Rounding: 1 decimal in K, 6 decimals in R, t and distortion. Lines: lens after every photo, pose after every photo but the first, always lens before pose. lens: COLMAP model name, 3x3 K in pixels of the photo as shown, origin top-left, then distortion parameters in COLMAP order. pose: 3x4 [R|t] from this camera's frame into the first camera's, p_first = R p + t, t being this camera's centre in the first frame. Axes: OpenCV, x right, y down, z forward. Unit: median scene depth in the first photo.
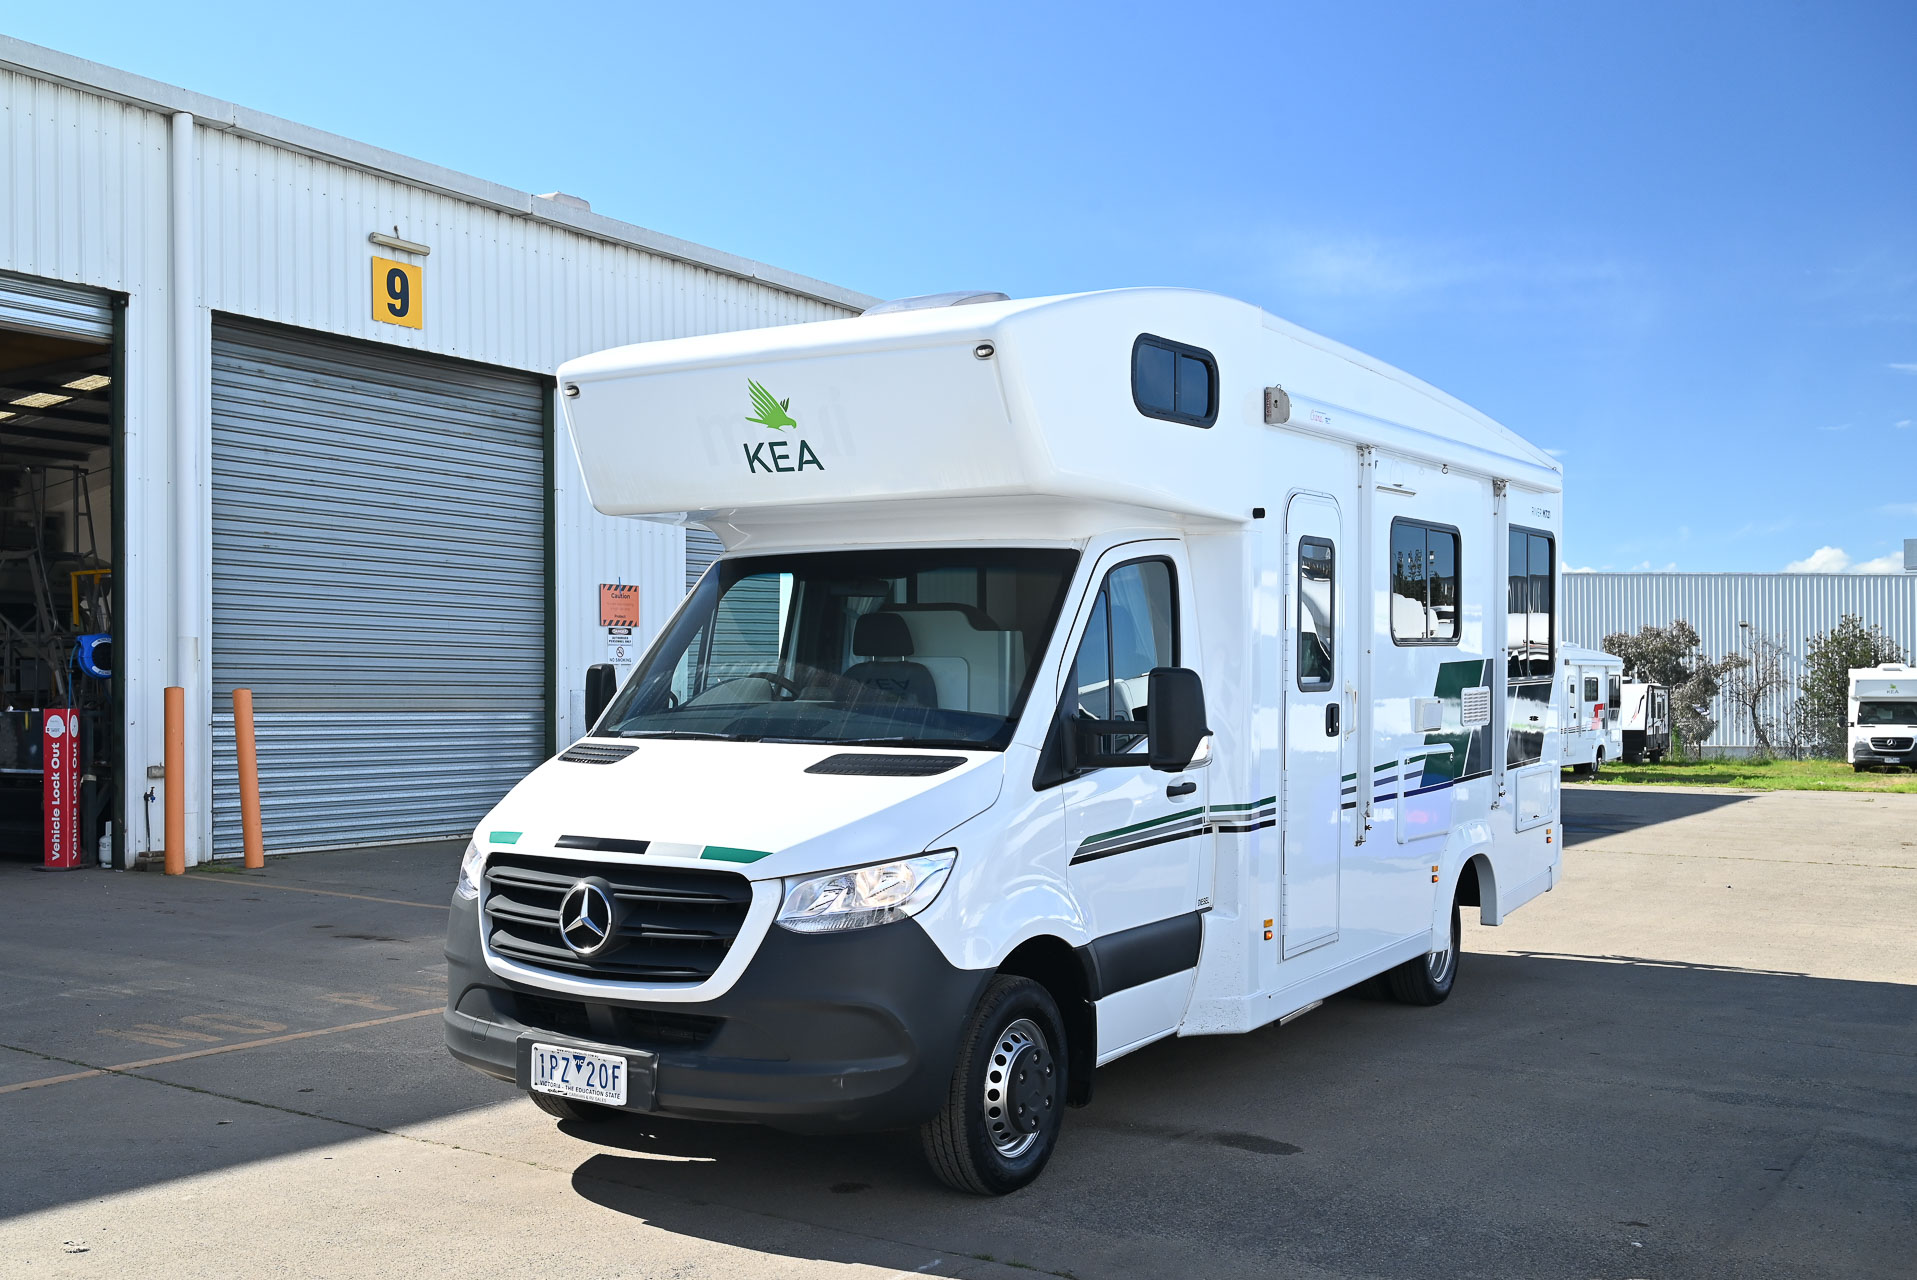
lens RADIAL K [[1893.5, 0, 943.8], [0, 1893.5, 639.3], [0, 0, 1]] dist [-0.035356, 0.000000]
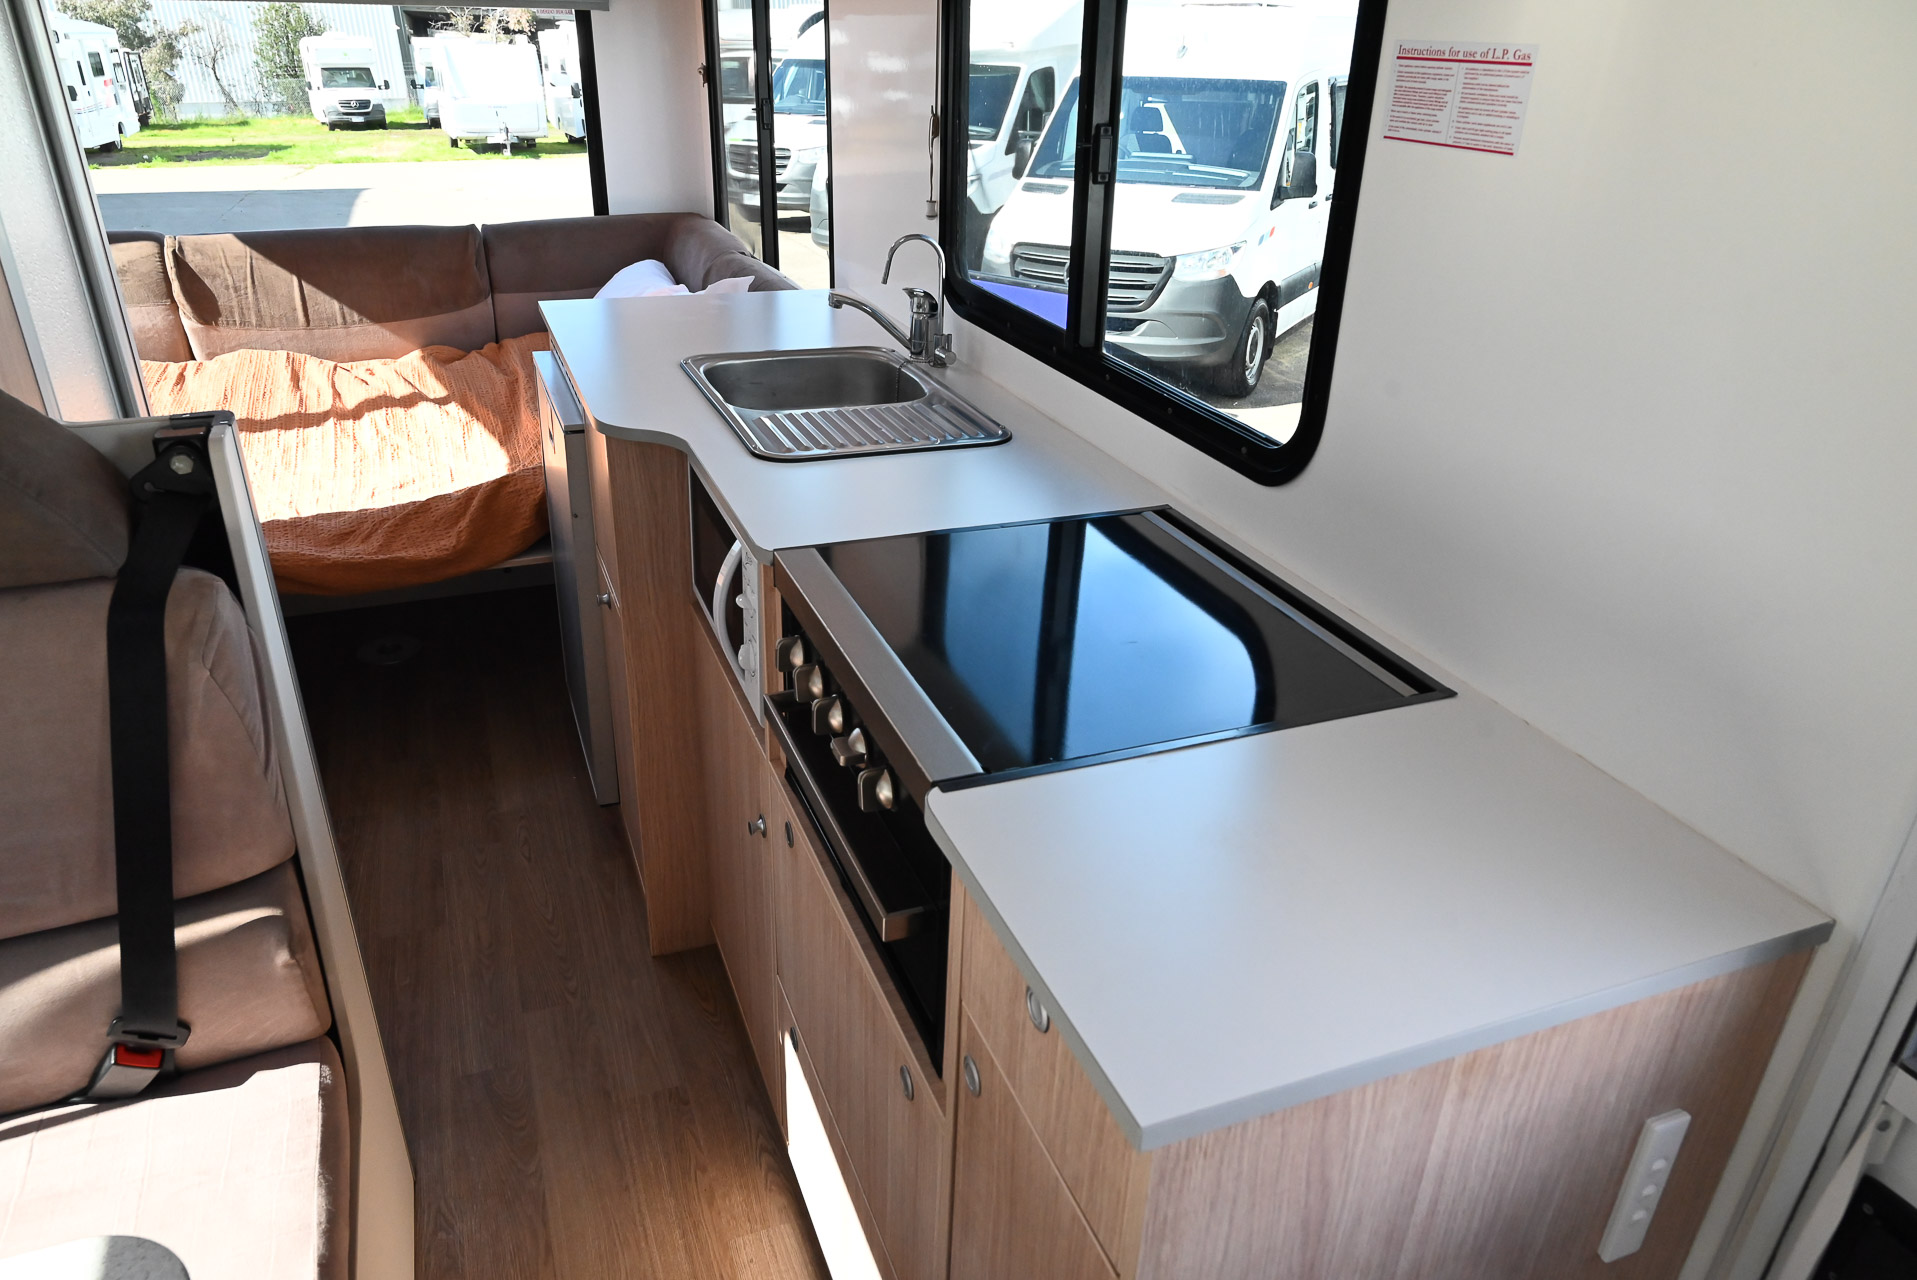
lens RADIAL K [[1271.4, 0, 963.7], [0, 1271.4, 640.7], [0, 0, 1]] dist [-0.009692, 0.001513]
pose [[0.594952, -0.337029, 0.729687, 0.042491], [-0.030481, 0.897727, 0.439497, -0.025074], [-0.803183, -0.283721, 0.523831, 0.480404]]
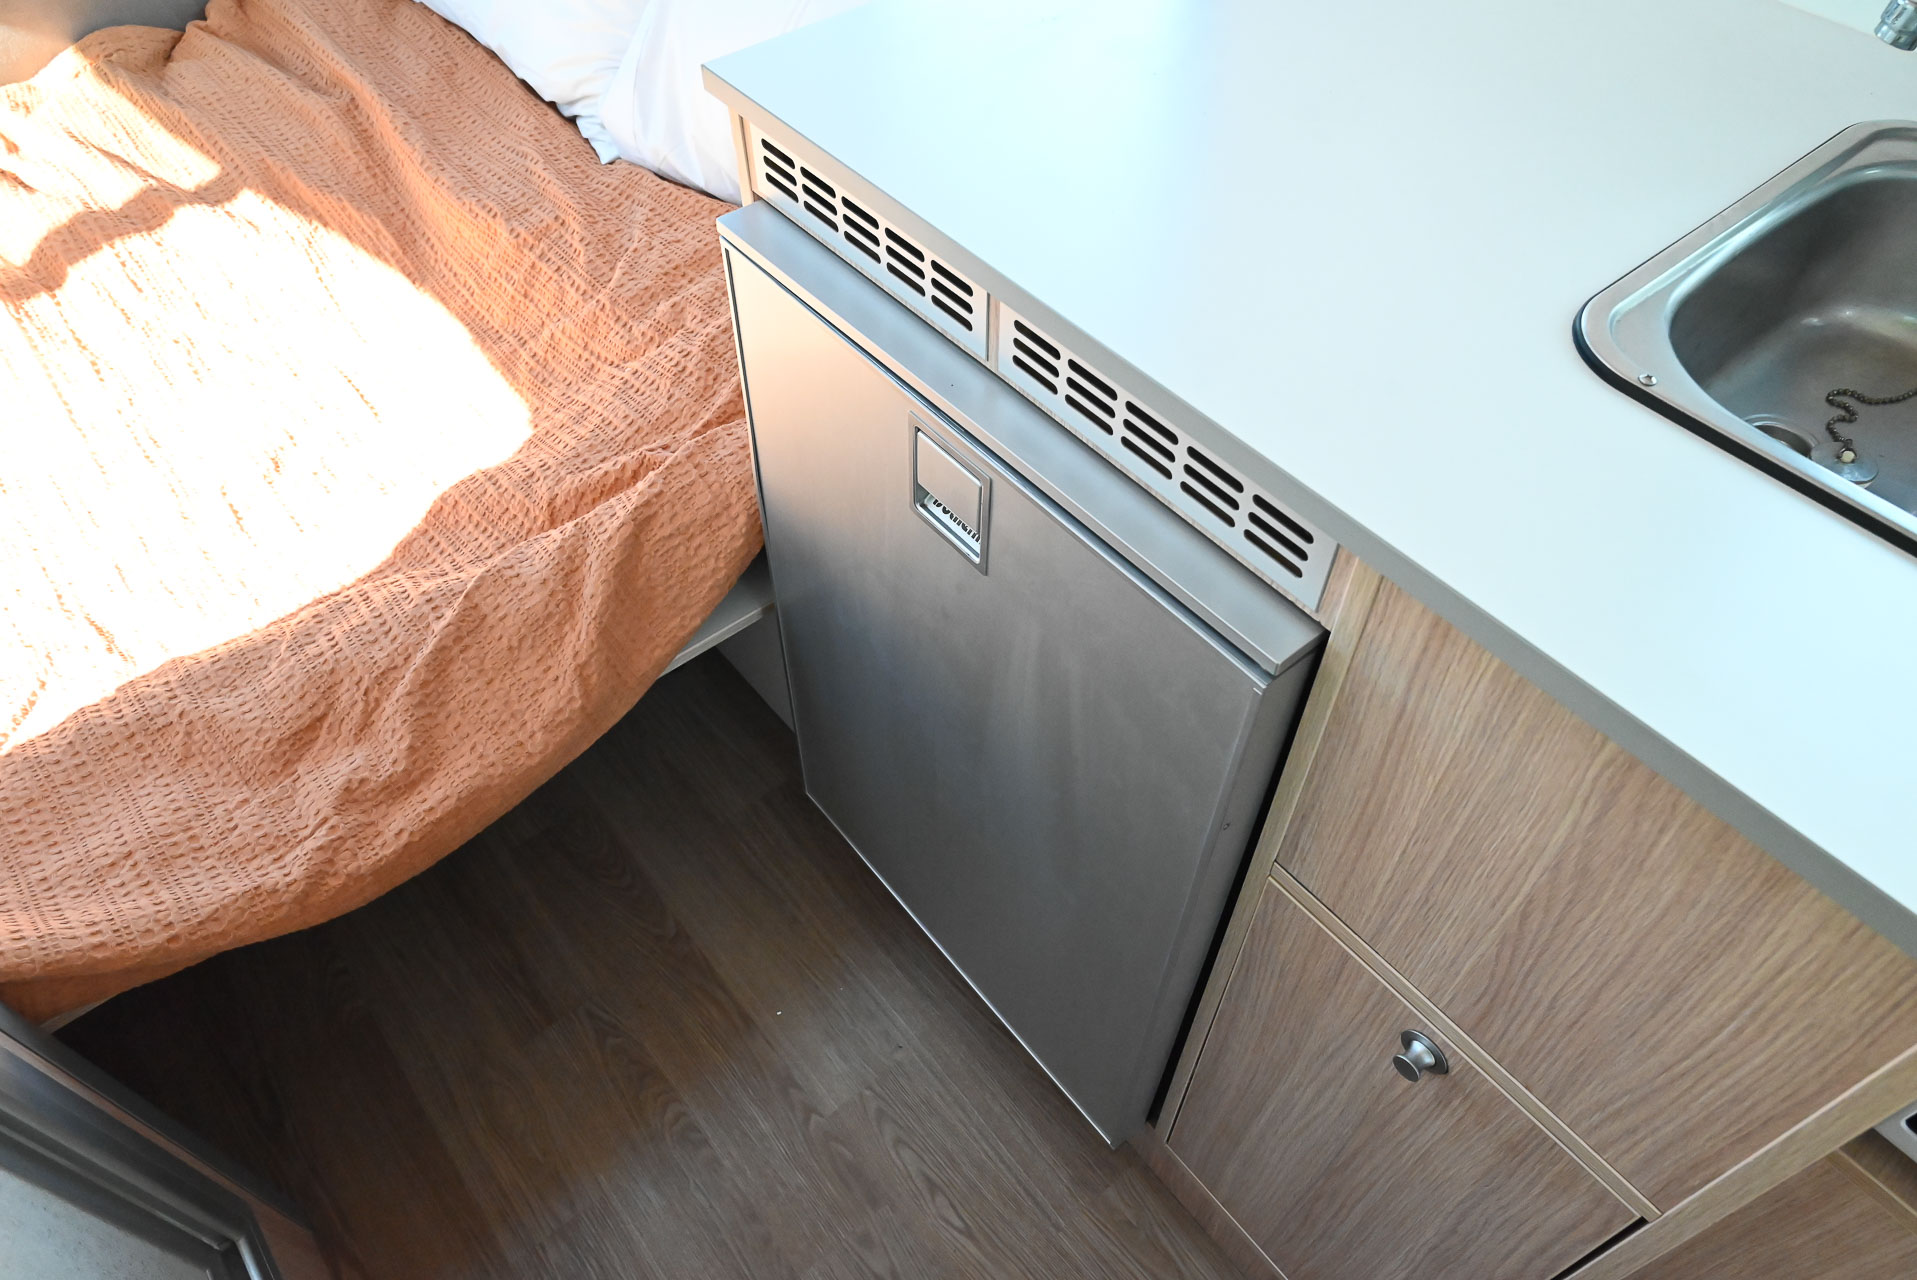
lens RADIAL K [[1271.4, 0, 944.4], [0, 1271.4, 633.8], [0, 0, 1]] dist [-0.009692, 0.001513]
pose [[0.333896, -0.727157, 0.599797, 0.094460], [0.011176, 0.639324, 0.768856, -0.017159], [-0.942544, -0.250014, 0.221595, 0.589747]]
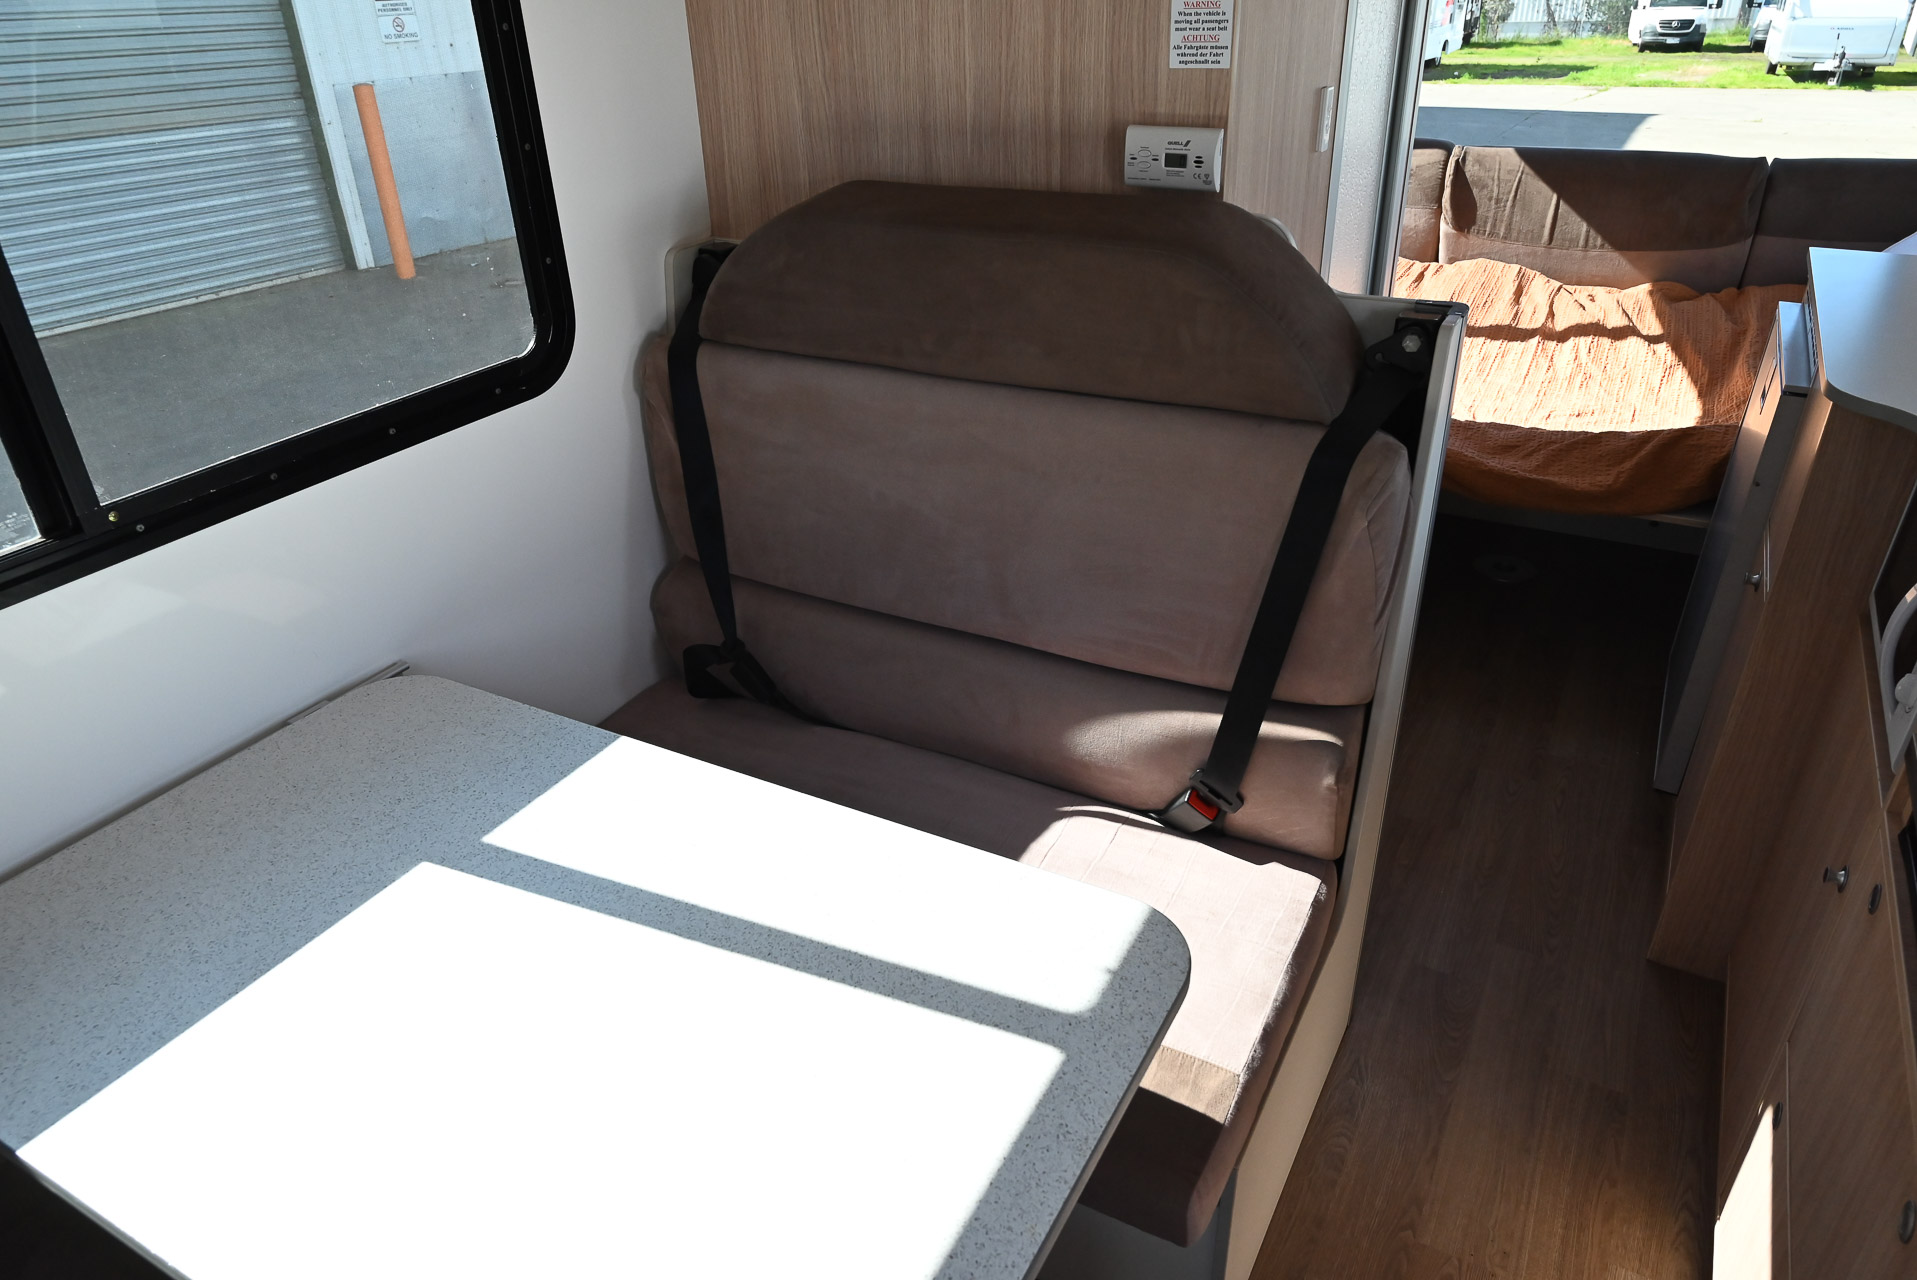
lens RADIAL K [[1271.4, 0, 951.5], [0, 1271.4, 642.4], [0, 0, 1]] dist [-0.009692, 0.001513]
pose [[0.998767, -0.042536, 0.025609, 0.039215], [0.024571, 0.871650, 0.489512, -0.025021], [-0.043144, -0.488279, 0.871620, 0.477000]]
